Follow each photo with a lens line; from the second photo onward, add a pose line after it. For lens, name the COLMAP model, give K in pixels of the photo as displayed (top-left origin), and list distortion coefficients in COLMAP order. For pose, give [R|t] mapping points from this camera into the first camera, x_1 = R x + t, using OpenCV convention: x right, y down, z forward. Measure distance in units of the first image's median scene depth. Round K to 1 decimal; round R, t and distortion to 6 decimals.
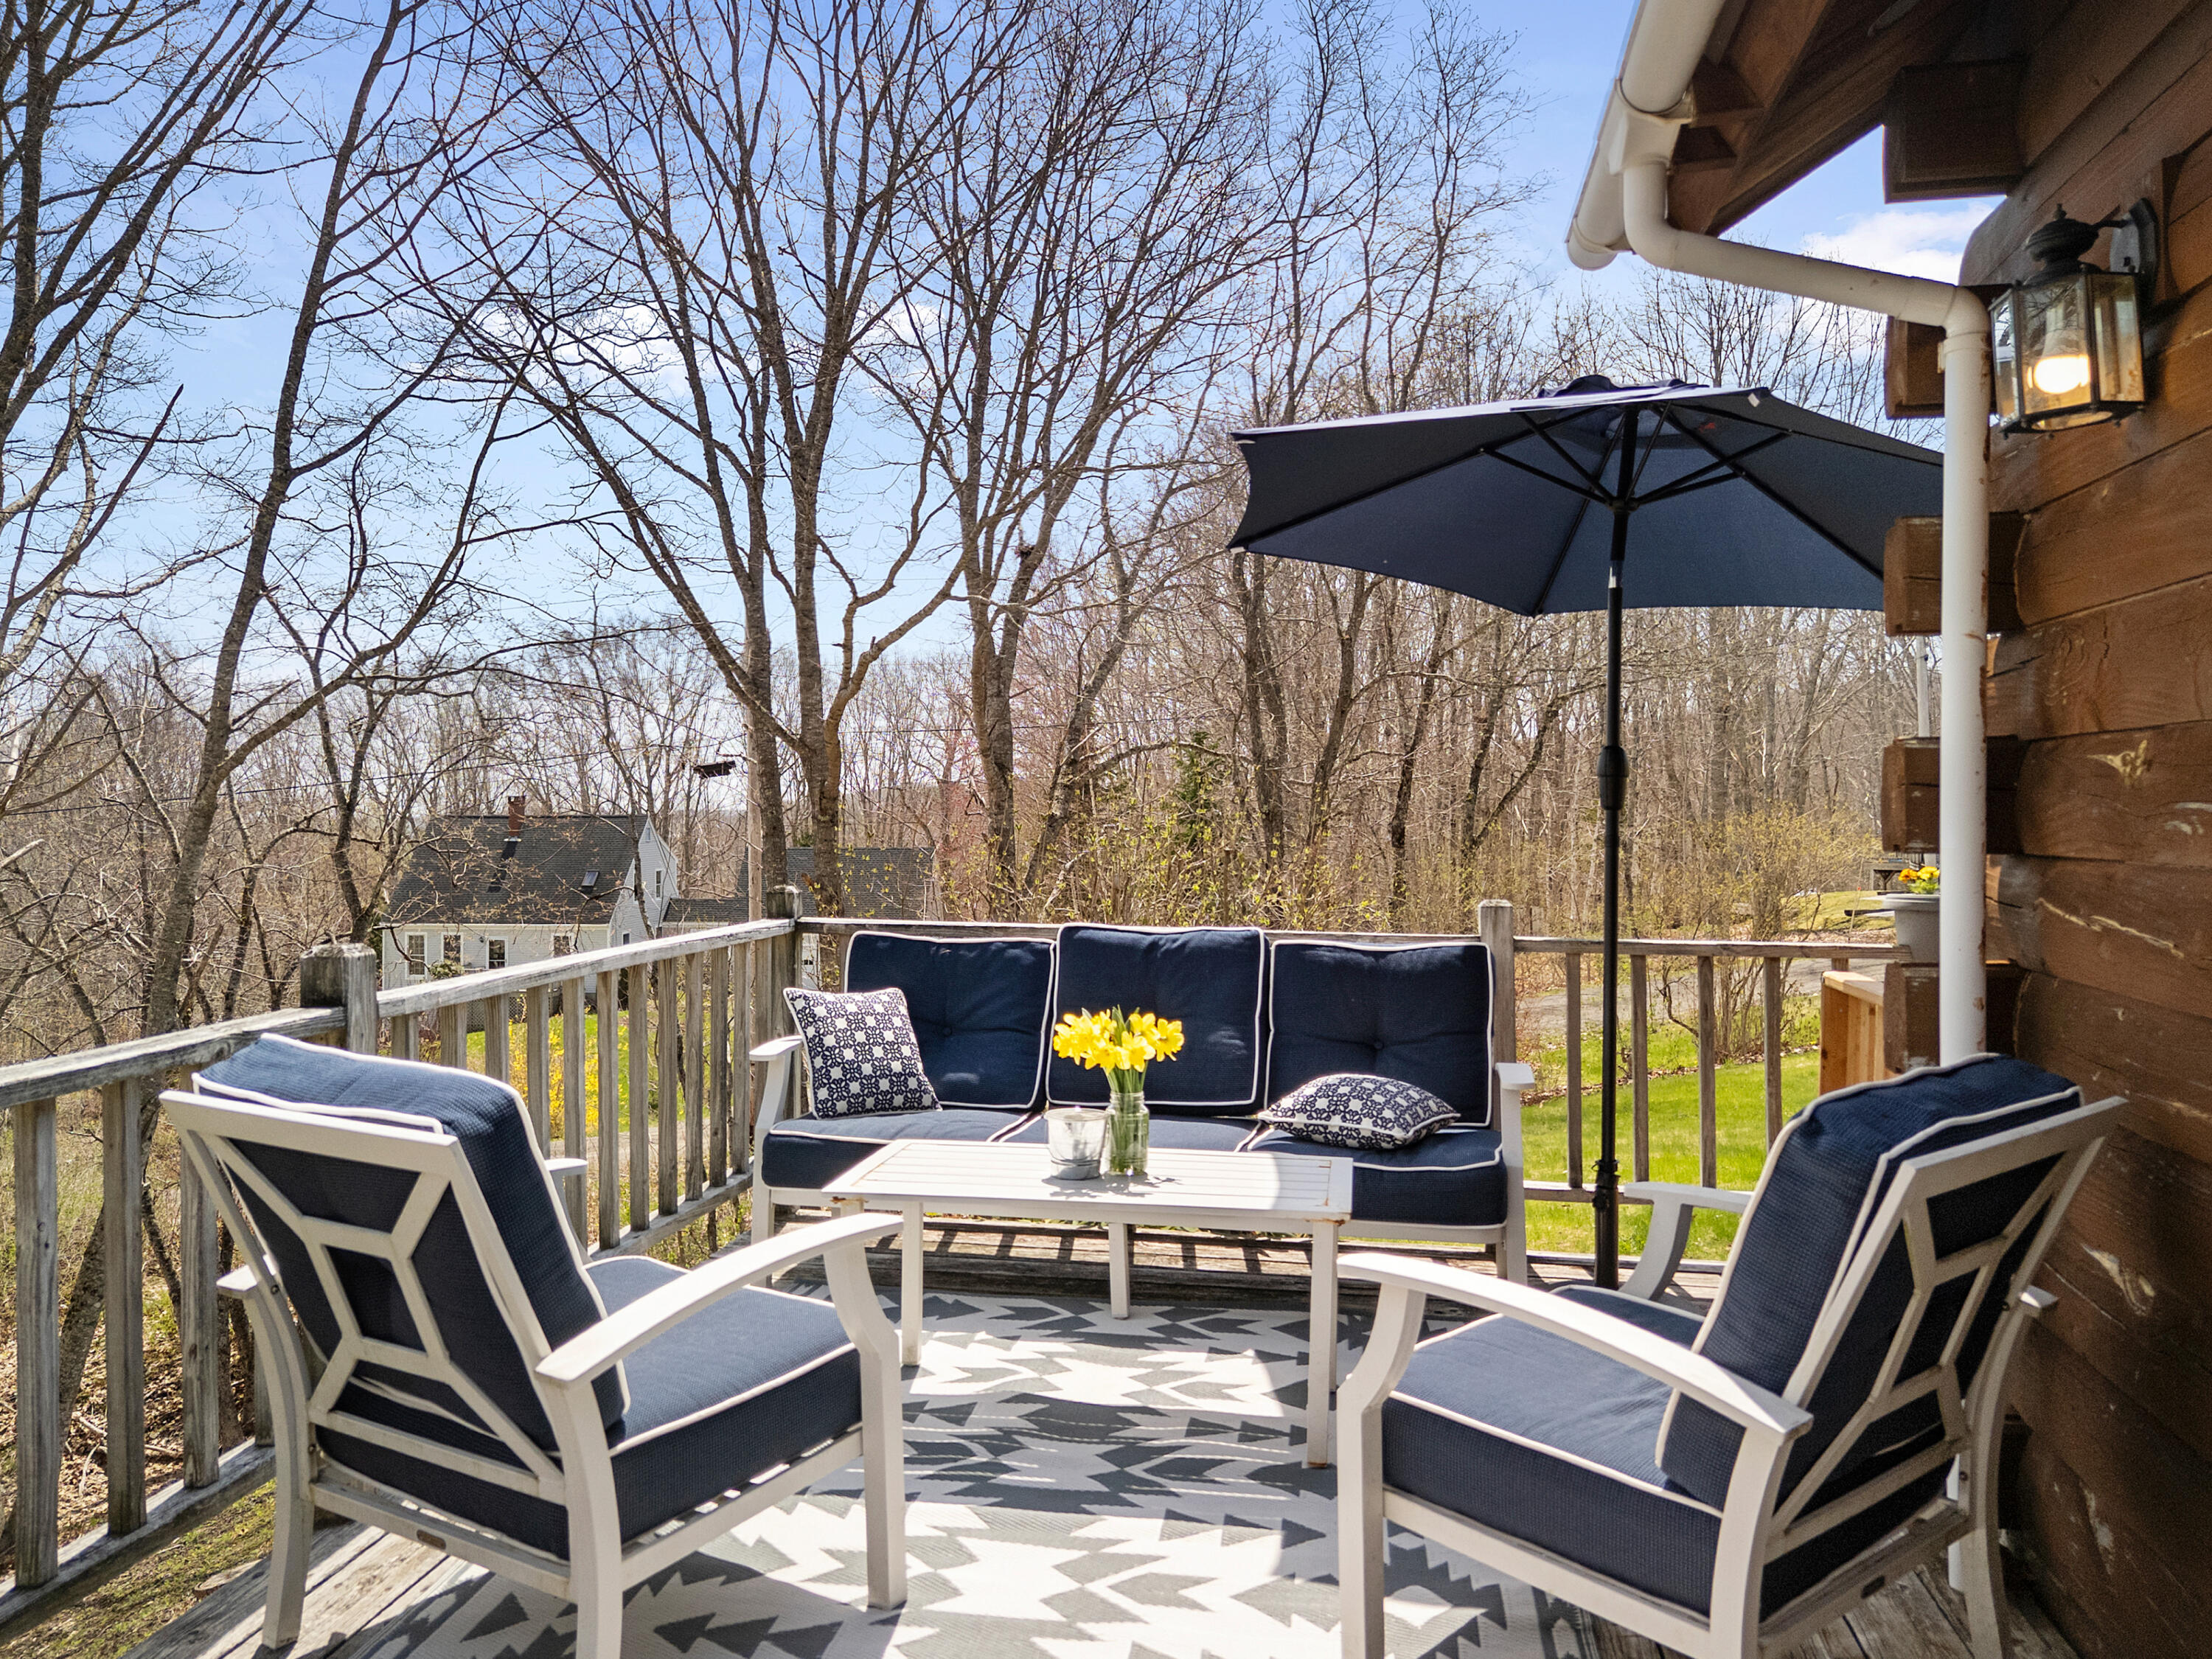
lens RADIAL K [[1685.1, 0, 1099.4], [0, 1685.1, 830.2], [0, 0, 1]] dist [0.076179, -0.077429]
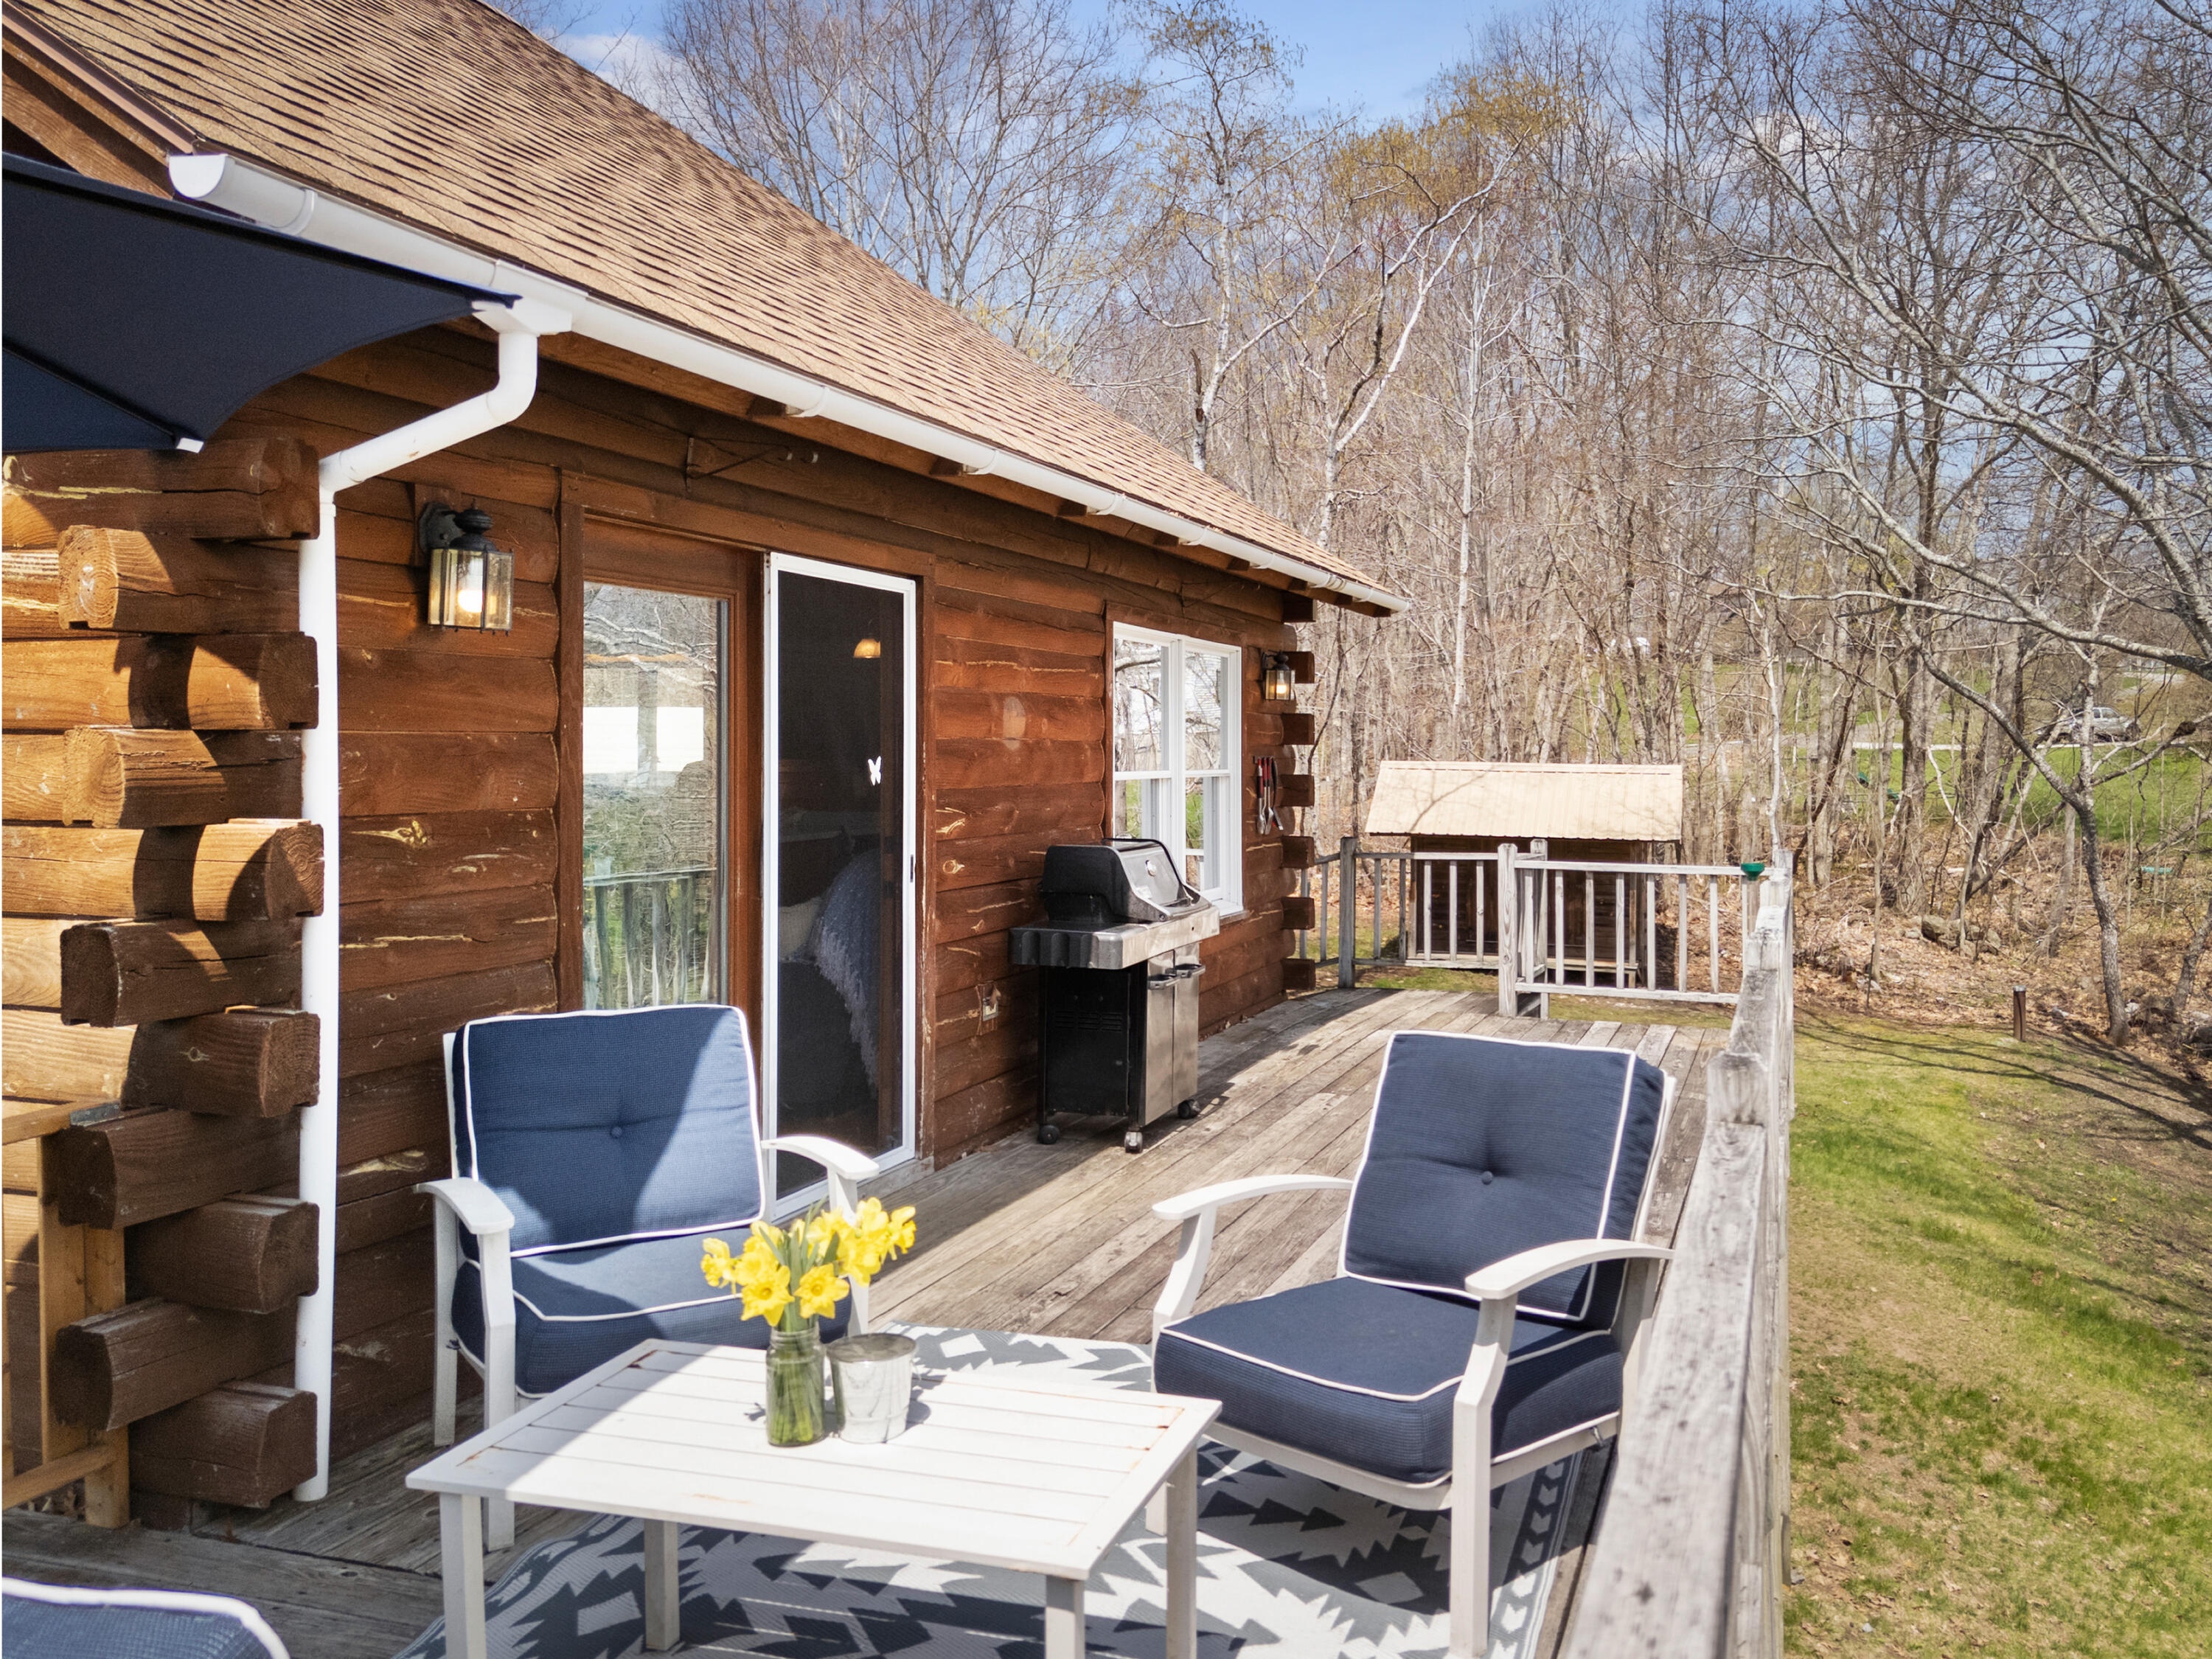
lens RADIAL K [[1685.1, 0, 1128.0], [0, 1685.1, 831.5], [0, 0, 1]] dist [0.076179, -0.077429]
pose [[-0.977623, -0.004723, 0.210312, -0.320171], [0.007895, 0.998220, 0.059116, -0.106711], [-0.210216, 0.059454, -0.975845, 1.958234]]
